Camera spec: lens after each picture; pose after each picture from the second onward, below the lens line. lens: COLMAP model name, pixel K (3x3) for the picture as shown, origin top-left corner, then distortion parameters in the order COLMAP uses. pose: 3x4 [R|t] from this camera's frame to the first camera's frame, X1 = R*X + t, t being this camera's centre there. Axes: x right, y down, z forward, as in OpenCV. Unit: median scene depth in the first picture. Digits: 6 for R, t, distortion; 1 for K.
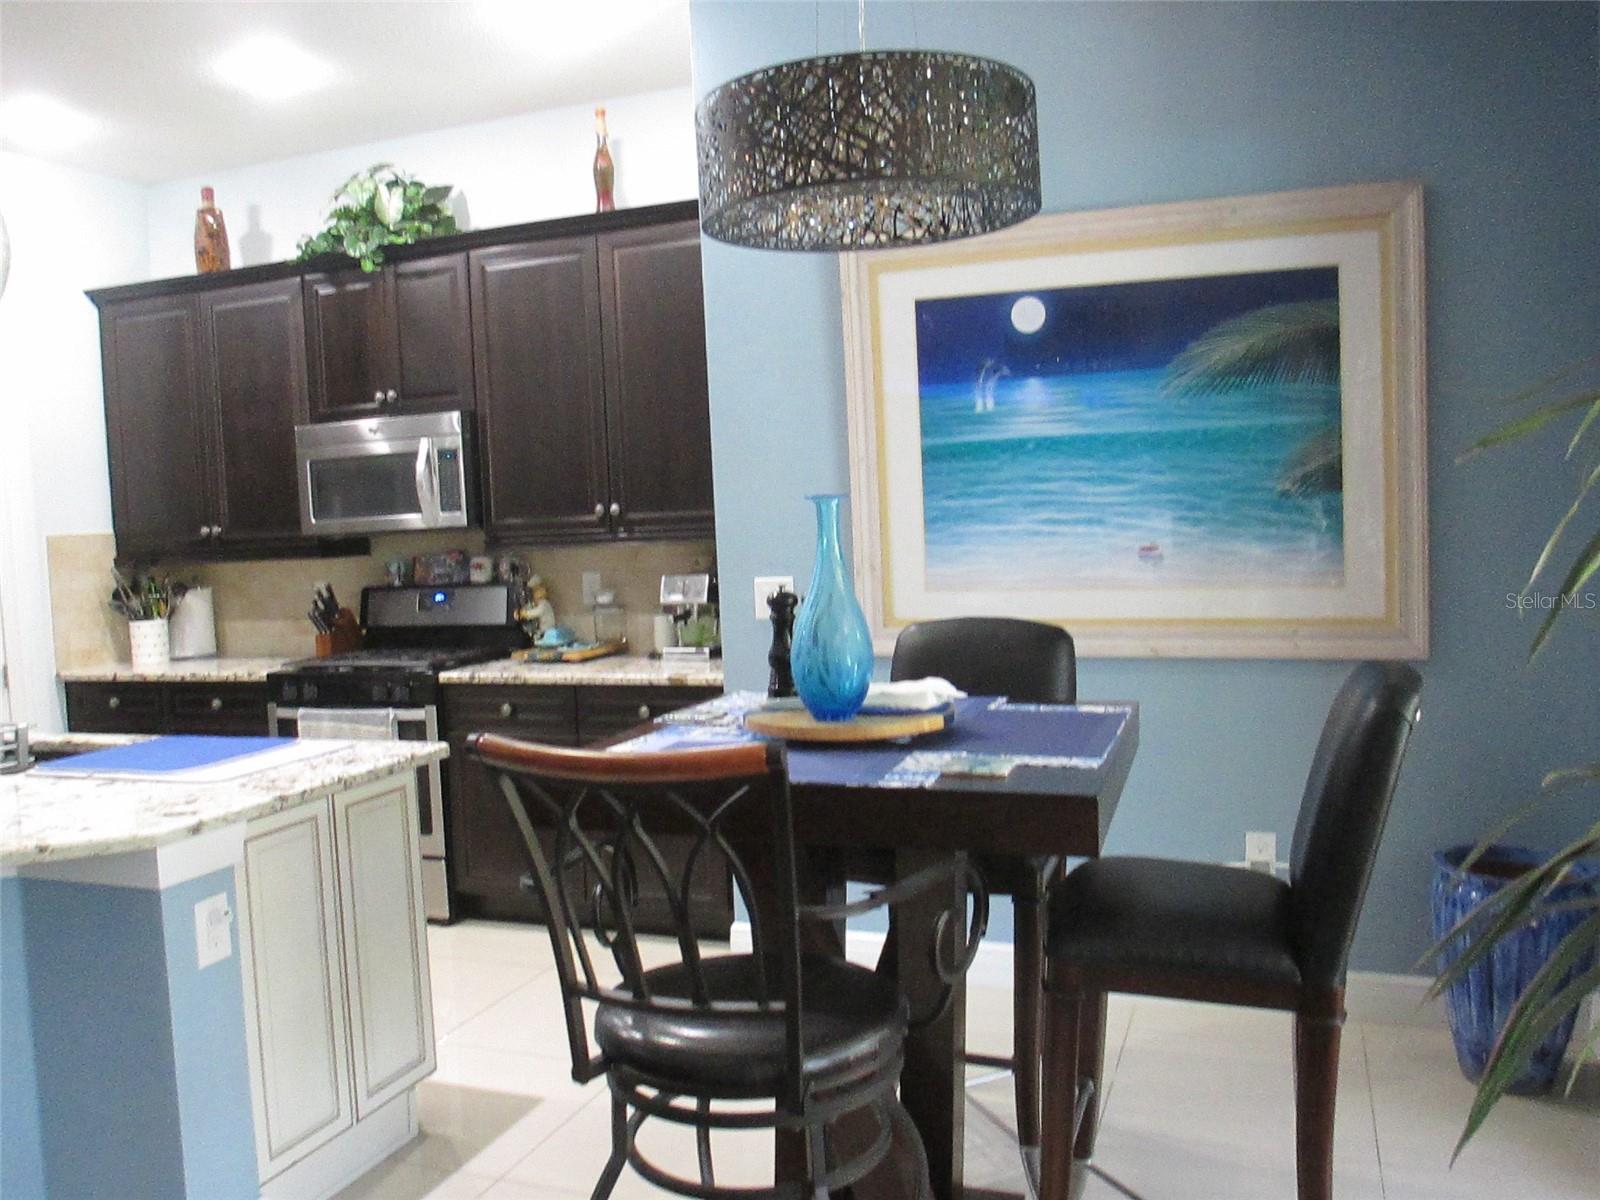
lens RADIAL K [[1335.6, 0, 805.4], [0, 1335.6, 560.3], [0, 0, 1]] dist [-0.064532, 0.031312]
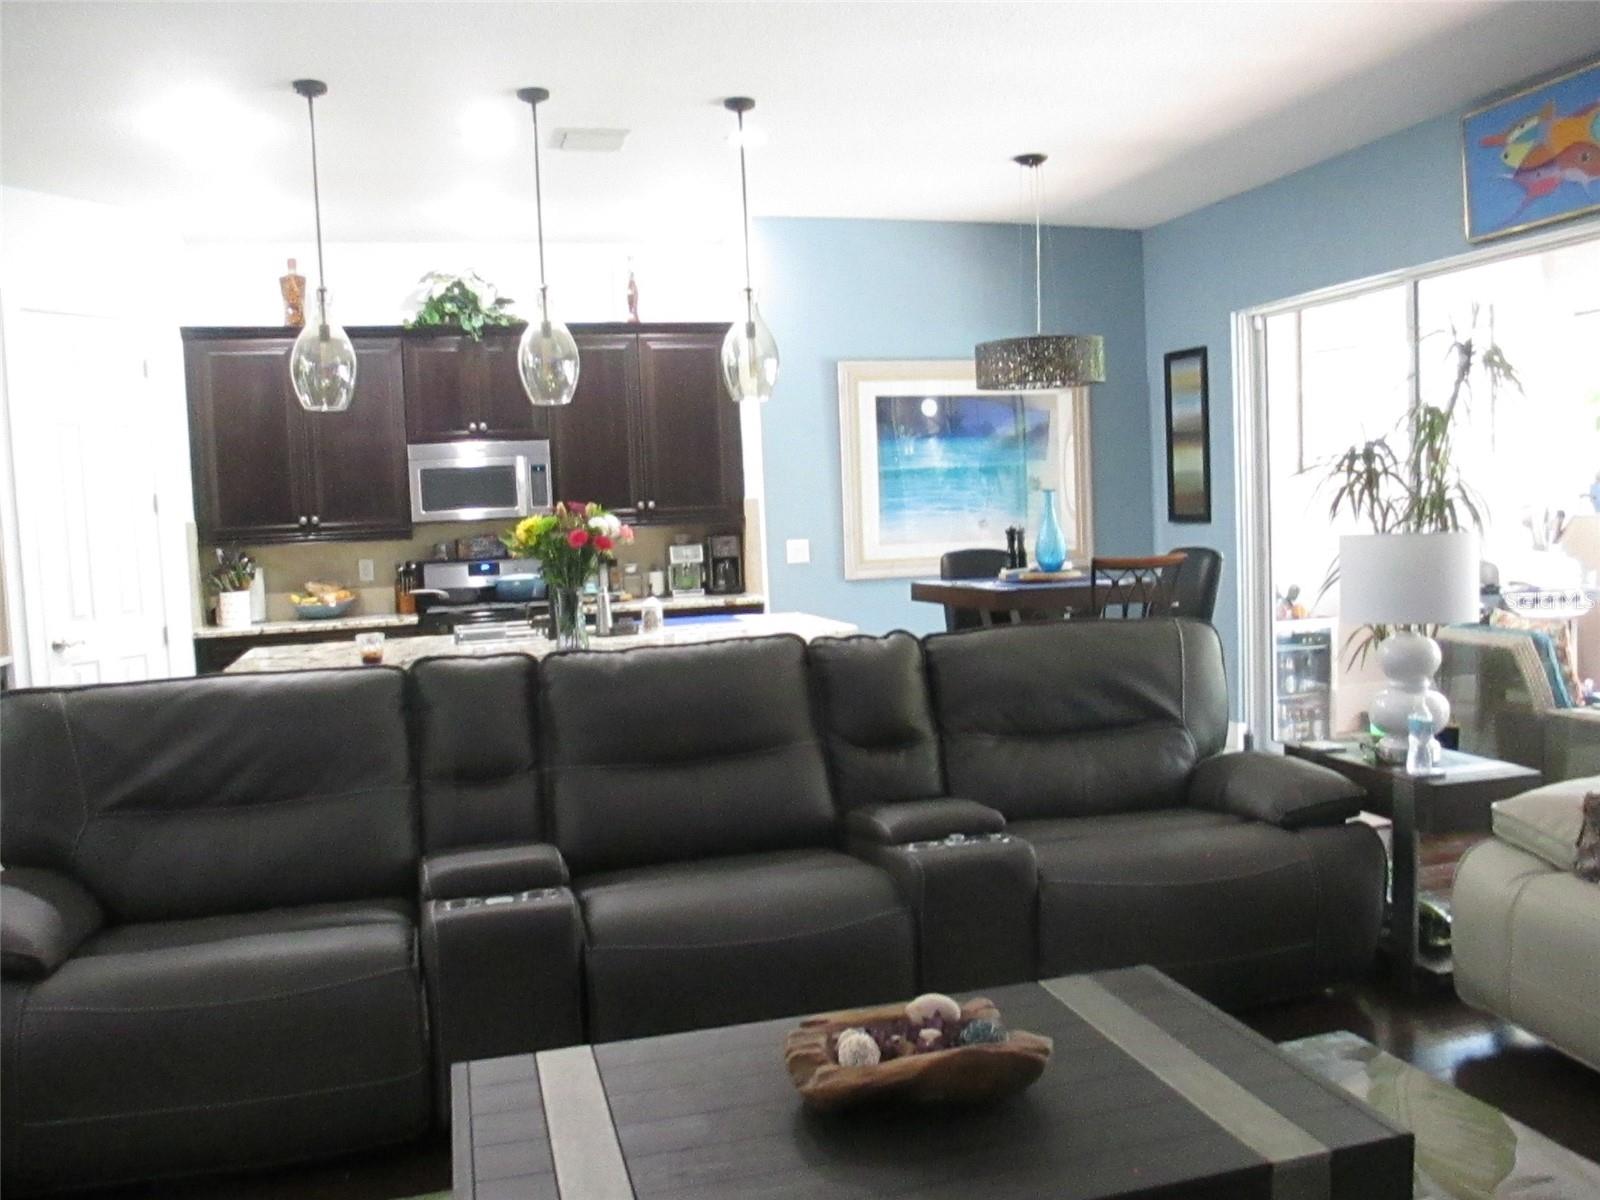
lens RADIAL K [[1335.6, 0, 792.5], [0, 1335.6, 593.7], [0, 0, 1]] dist [-0.064532, 0.031312]
pose [[0.796615, -0.024530, 0.603989, -0.993216], [0.030954, 0.999521, -0.000232, 0.075979], [-0.603694, 0.018881, 0.796992, -0.400915]]
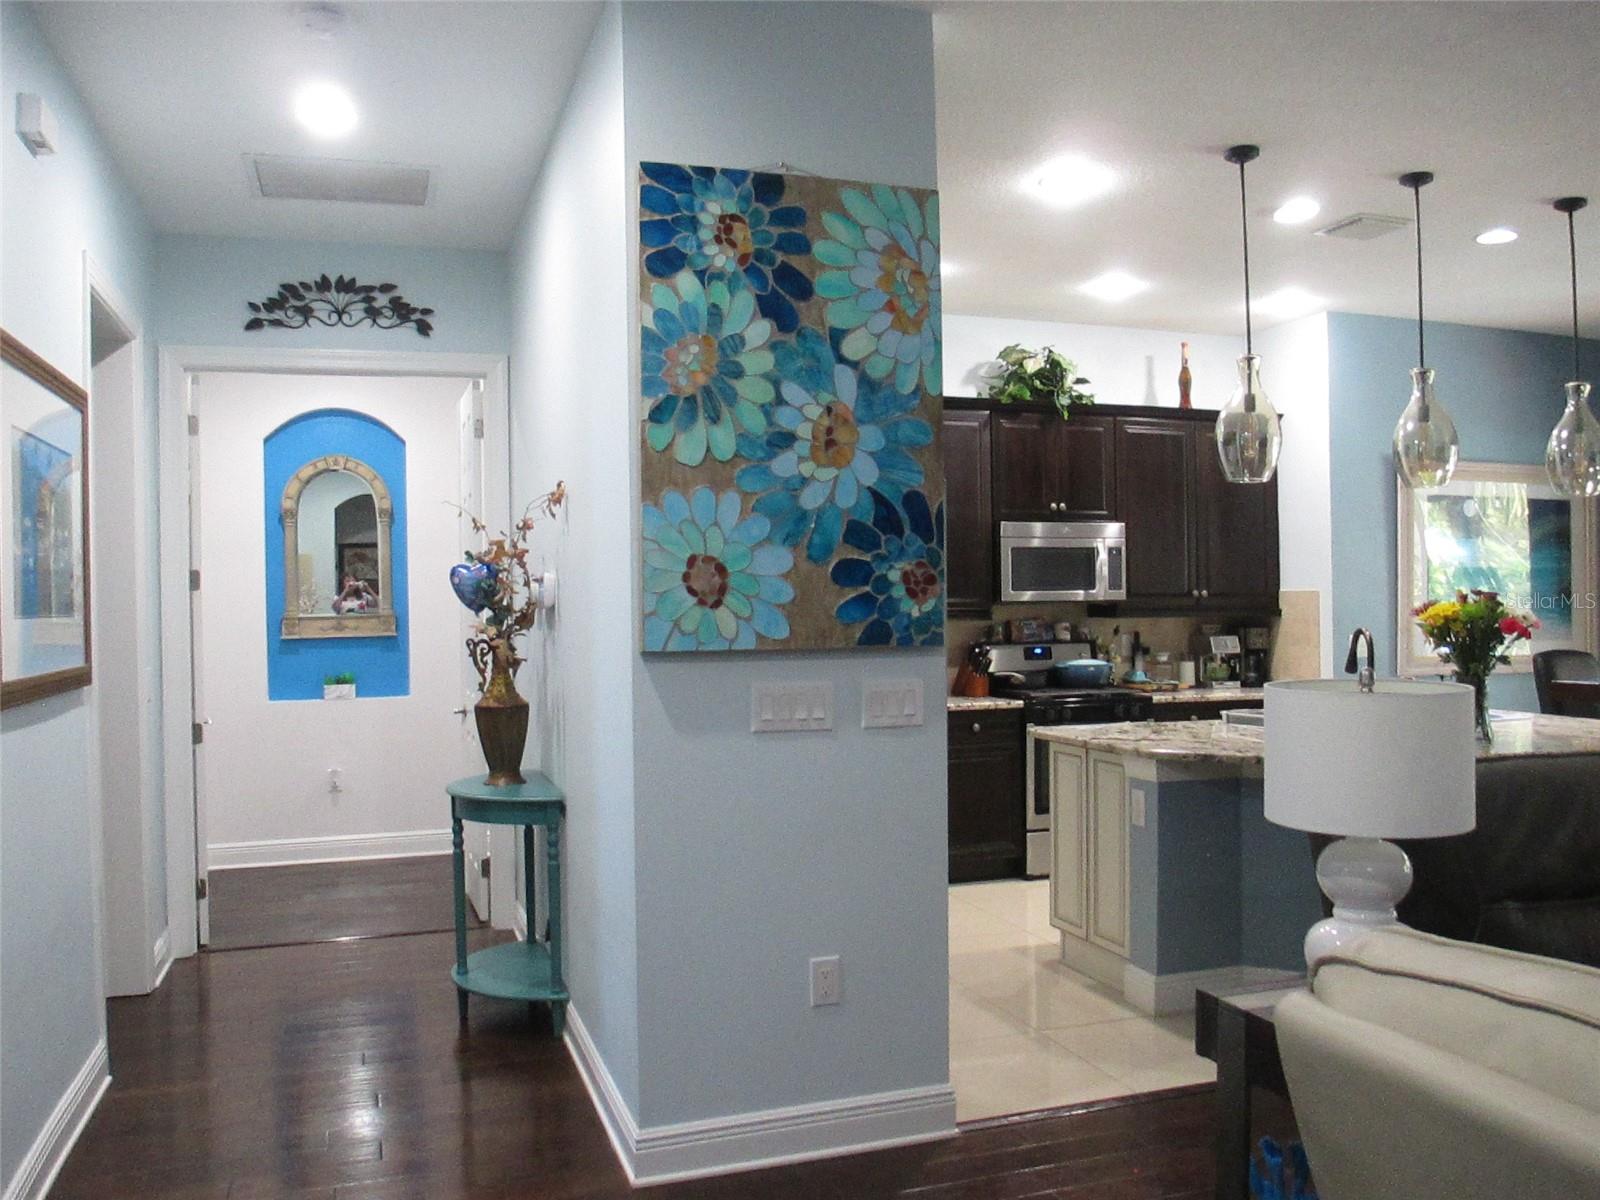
lens RADIAL K [[1335.6, 0, 804.0], [0, 1335.6, 599.3], [0, 0, 1]] dist [-0.064532, 0.031312]
pose [[0.757921, 0.045680, 0.650746, -1.544854], [-0.003984, 0.997851, -0.065406, 0.074787], [-0.652335, 0.046980, 0.756474, 0.109058]]
